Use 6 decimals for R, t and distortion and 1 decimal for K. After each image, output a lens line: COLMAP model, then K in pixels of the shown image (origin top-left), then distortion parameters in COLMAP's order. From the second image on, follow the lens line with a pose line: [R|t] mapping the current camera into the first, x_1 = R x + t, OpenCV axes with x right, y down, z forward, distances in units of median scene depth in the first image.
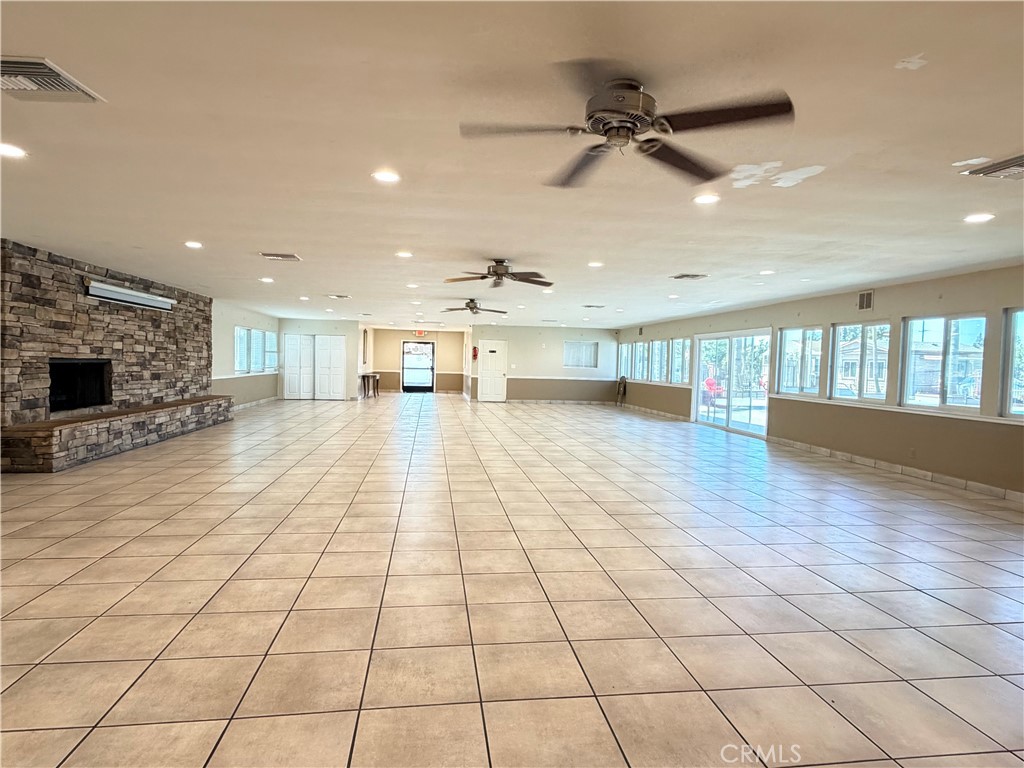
lens RADIAL K [[572.3, 0, 512.0], [0, 572.3, 384.0], [0, 0, 1]] dist [0.002148, 0.000382]
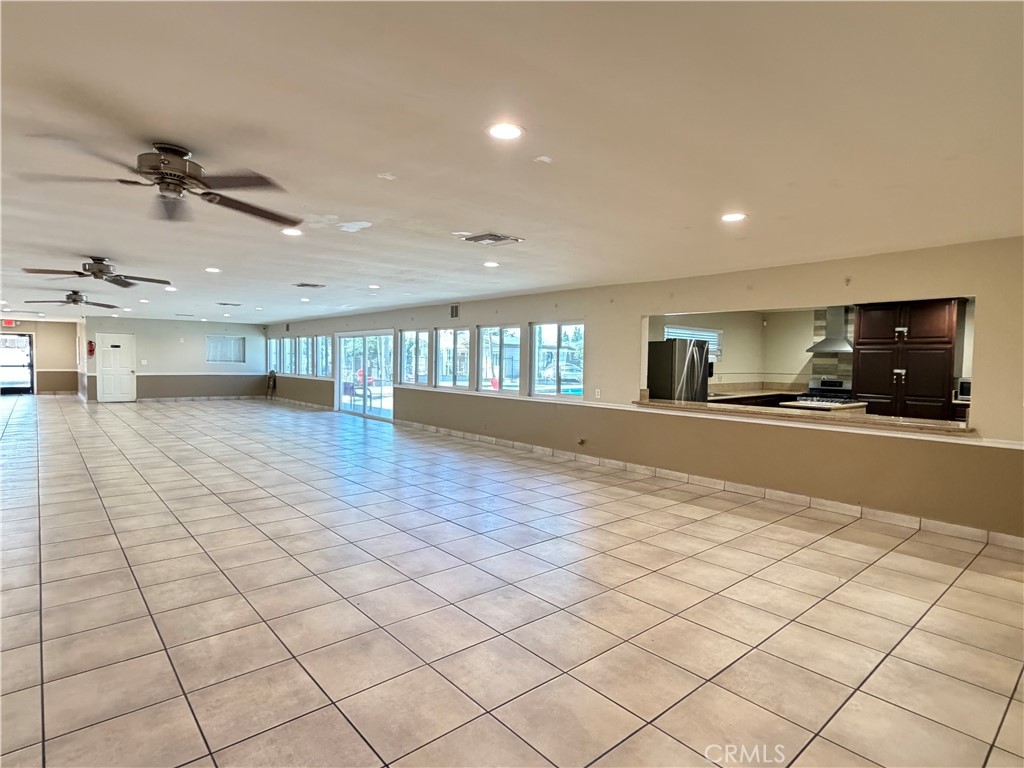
lens RADIAL K [[542.7, 0, 509.0], [0, 542.7, 384.5], [0, 0, 1]] dist [0.000233, 0.000171]
pose [[0.840995, -0.036574, 0.539806, 0.039463], [0.025250, 0.999279, 0.028366, -0.008968], [-0.540454, -0.010226, 0.841312, -0.092828]]
